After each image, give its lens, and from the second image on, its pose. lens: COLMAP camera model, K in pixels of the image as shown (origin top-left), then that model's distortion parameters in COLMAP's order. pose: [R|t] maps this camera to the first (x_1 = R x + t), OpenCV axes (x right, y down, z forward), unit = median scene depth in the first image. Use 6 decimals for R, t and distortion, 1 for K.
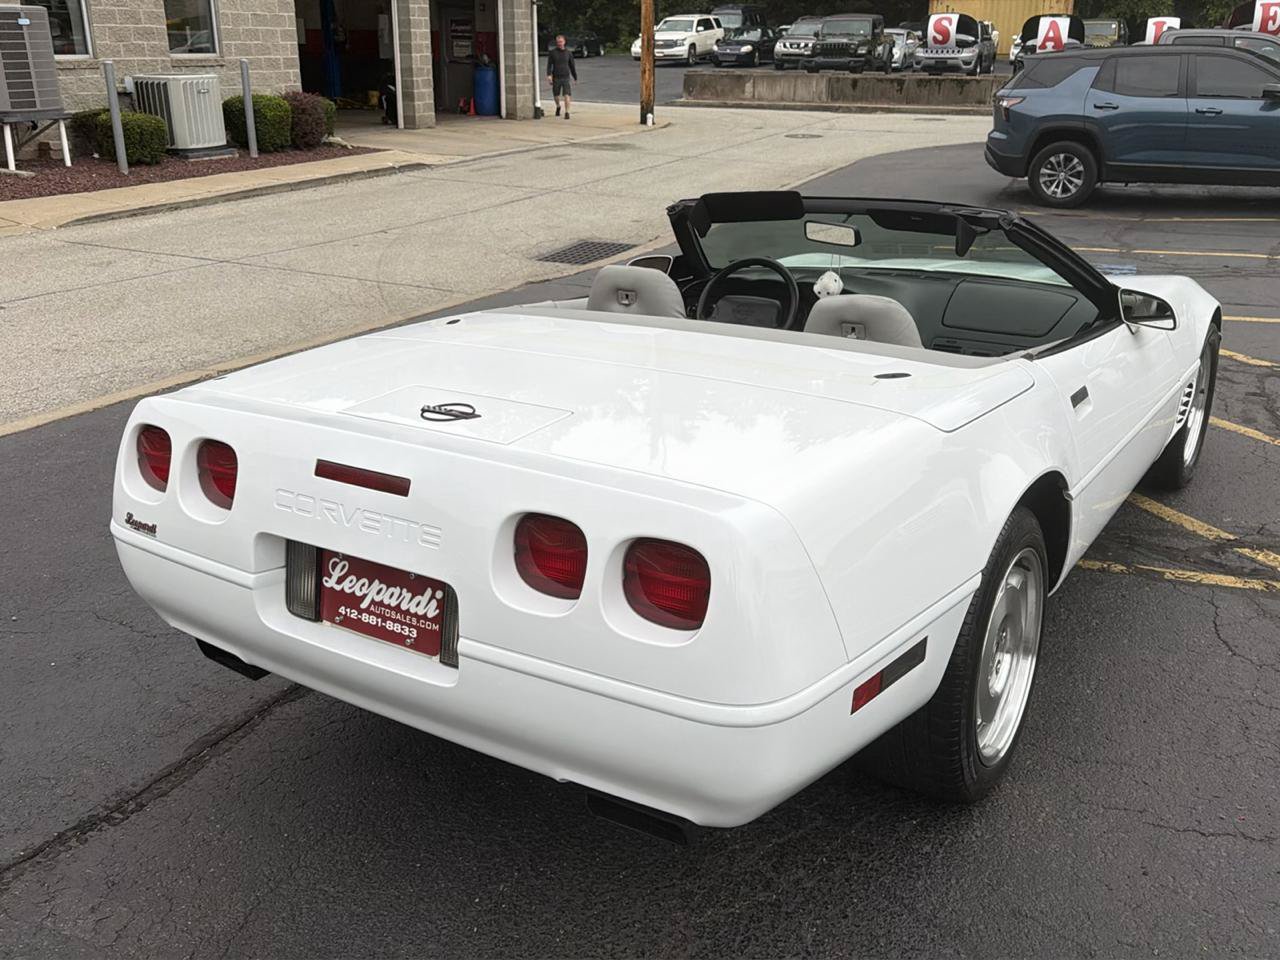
lens RADIAL K [[1143.6, 0, 642.6], [0, 1143.6, 500.6], [0, 0, 1]] dist [0.054809, -0.098569]
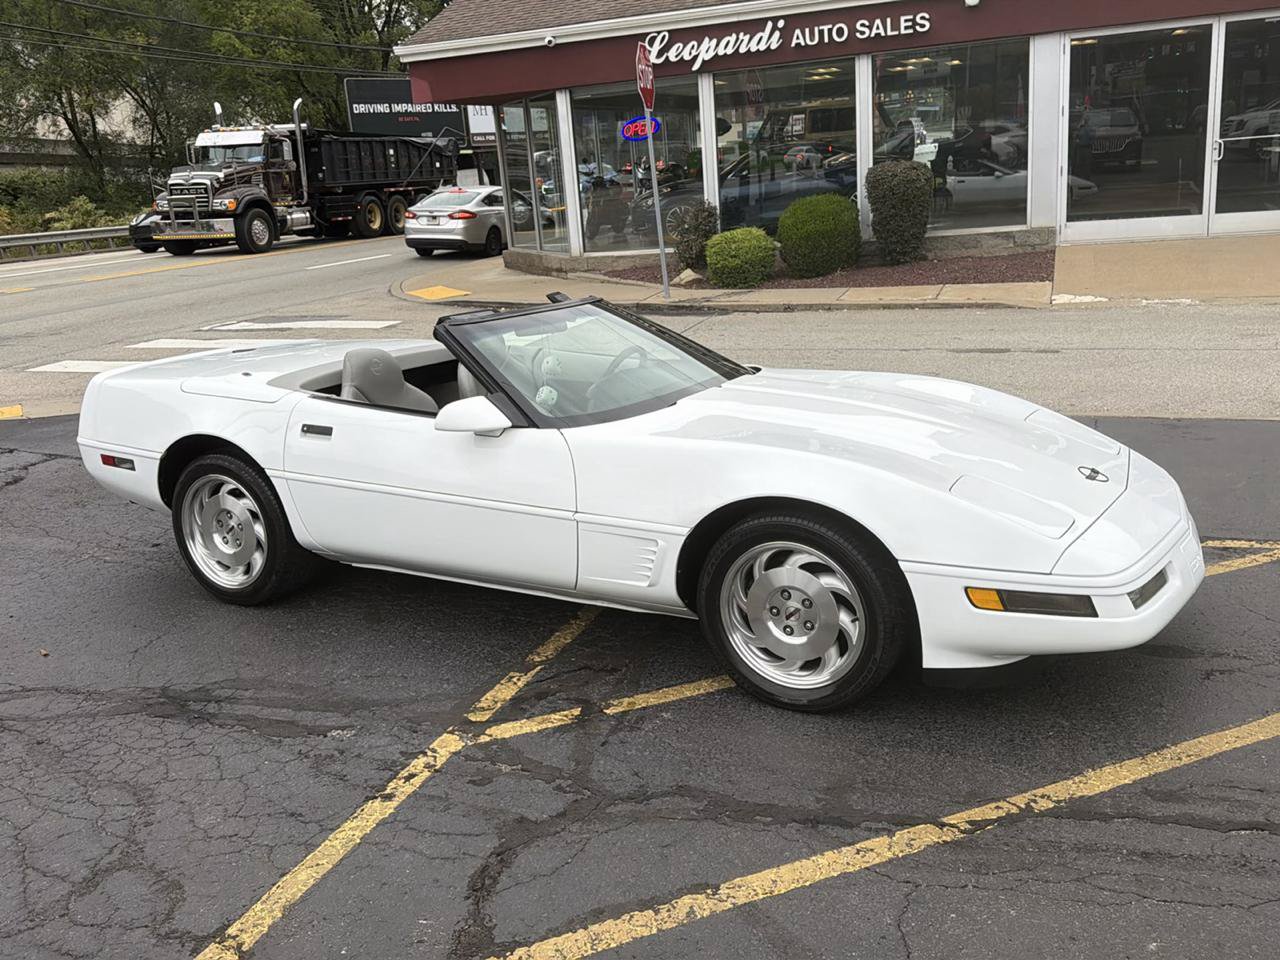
lens RADIAL K [[1126.0, 0, 638.1], [0, 1126.0, 500.4], [0, 0, 1]] dist [0.142836, -0.267008]
pose [[0.071759, 0.260515, -0.962799, 0.414372], [-0.295745, 0.927436, 0.228904, -0.104372], [0.952568, 0.268317, 0.143598, 0.261852]]
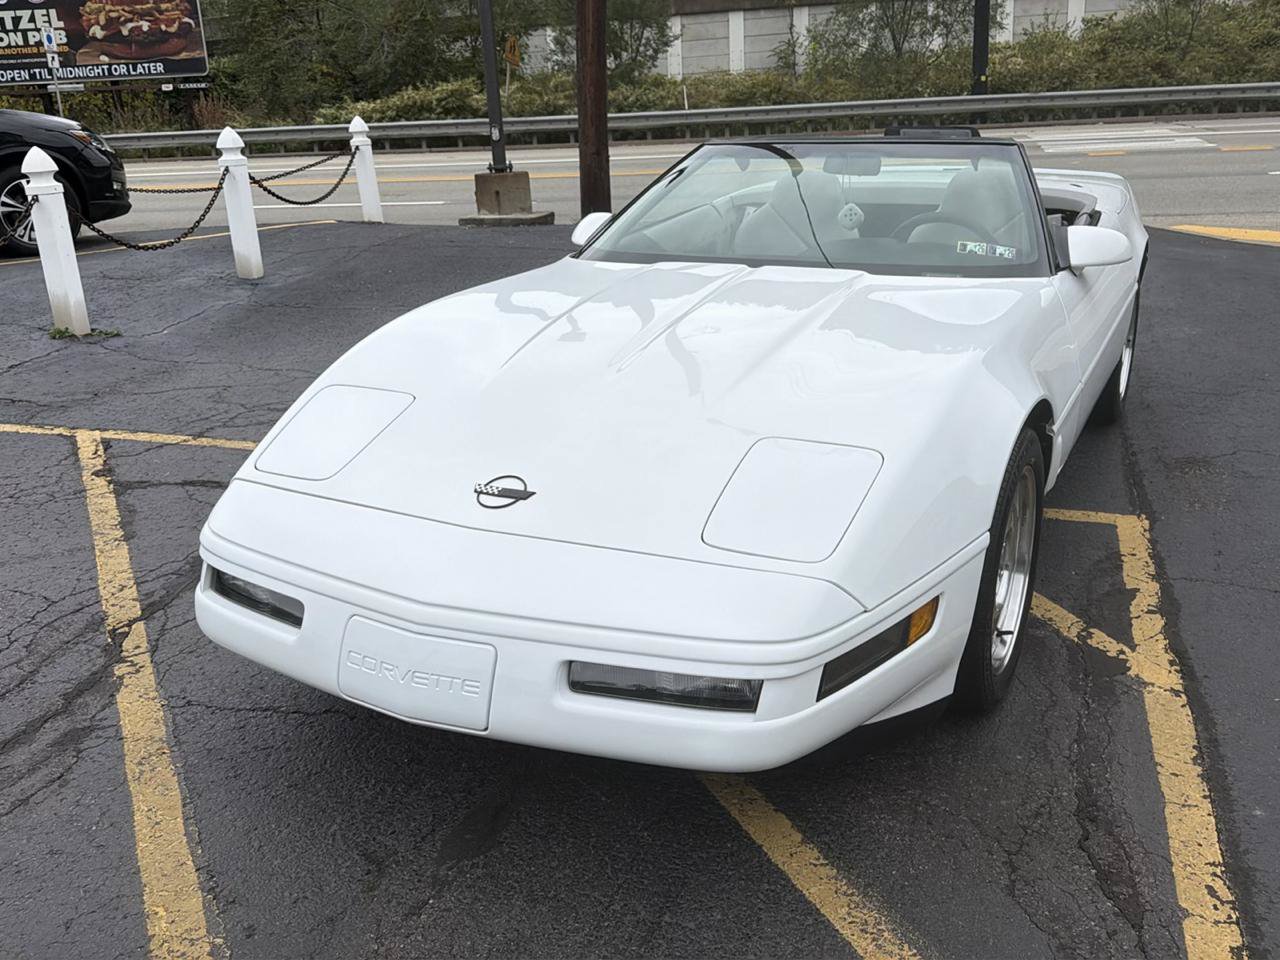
lens RADIAL K [[1126.0, 0, 638.1], [0, 1126.0, 500.4], [0, 0, 1]] dist [0.142836, -0.267008]
pose [[-0.993629, 0.067287, -0.090414, 0.134028], [-0.006537, 0.766470, 0.642247, -0.188414], [0.112515, 0.638746, -0.761146, 0.548132]]
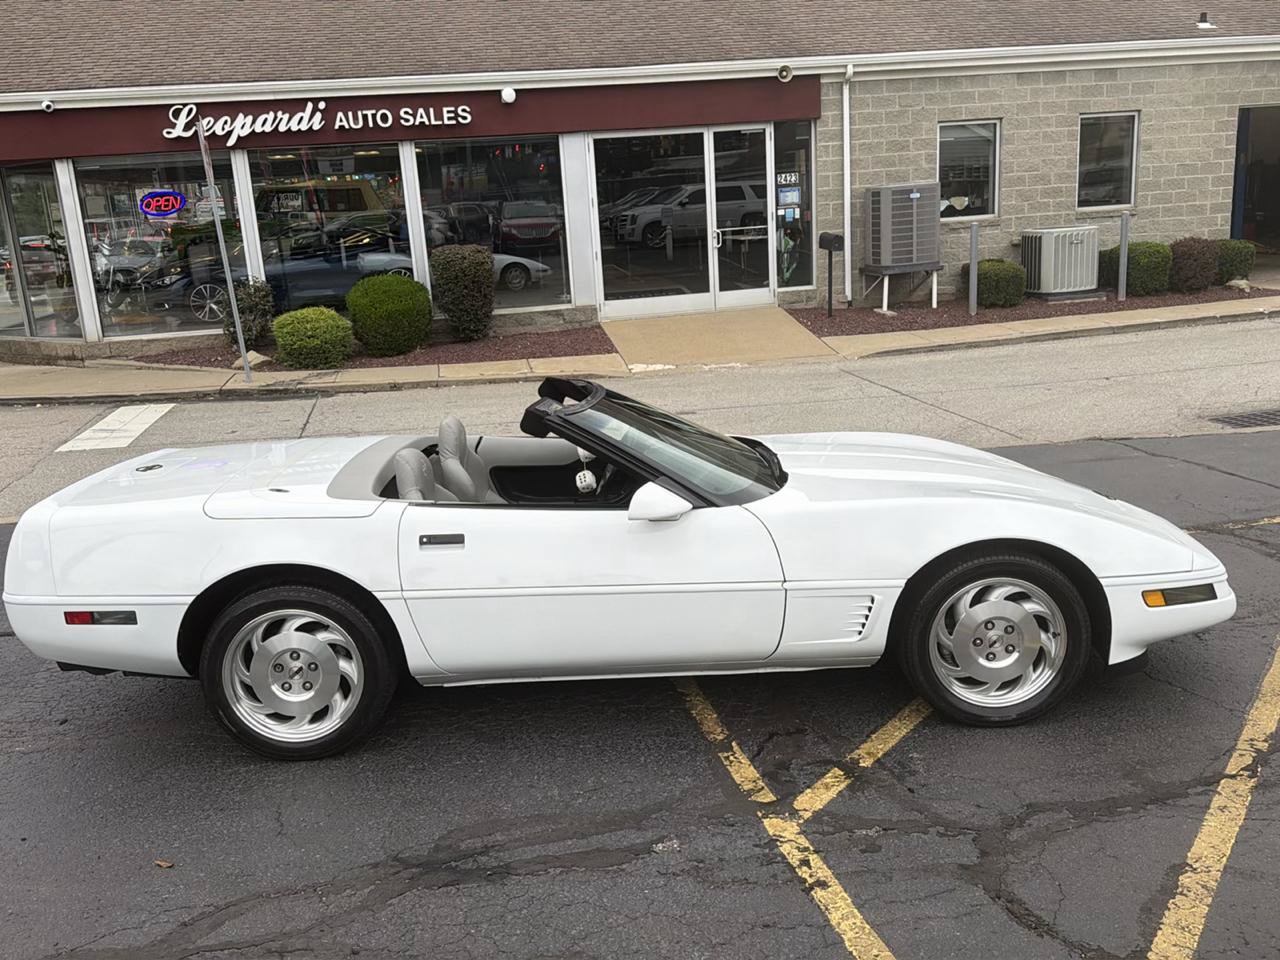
lens RADIAL K [[1126.0, 0, 638.1], [0, 1126.0, 500.4], [0, 0, 1]] dist [0.142836, -0.267008]
pose [[0.568445, 0.162058, -0.806603, 0.352343], [-0.239800, 0.970475, 0.025985, -0.049974], [0.786999, 0.178652, 0.590522, 0.076151]]
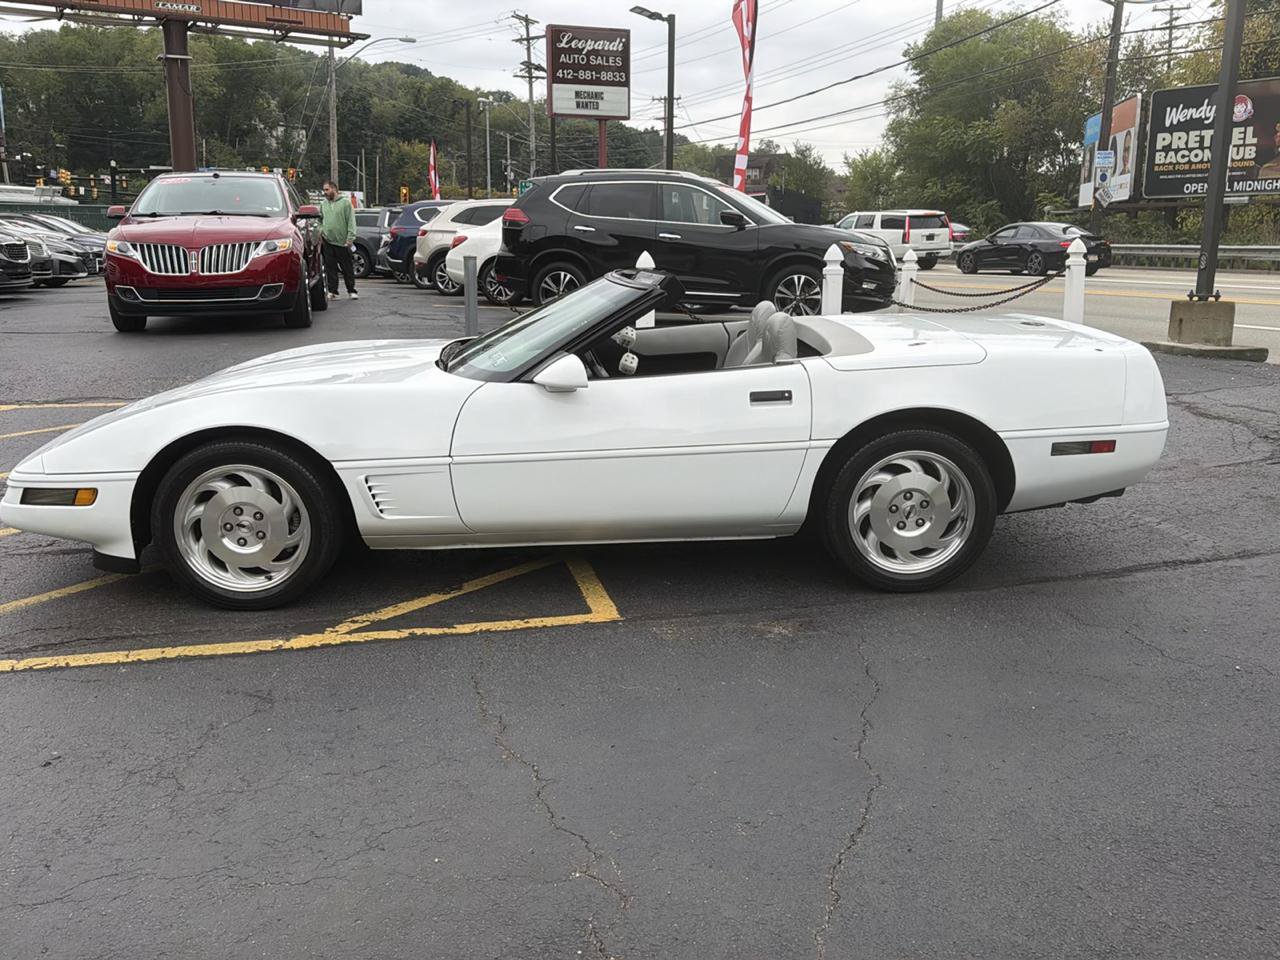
lens RADIAL K [[1131.3, 0, 638.6], [0, 1131.3, 491.3], [0, 0, 1]] dist [0.116709, -0.202207]
pose [[-0.600178, -0.181642, 0.778969, -0.261216], [0.280710, 0.864099, 0.417774, -0.163977], [-0.748991, 0.469403, -0.467625, 0.474381]]
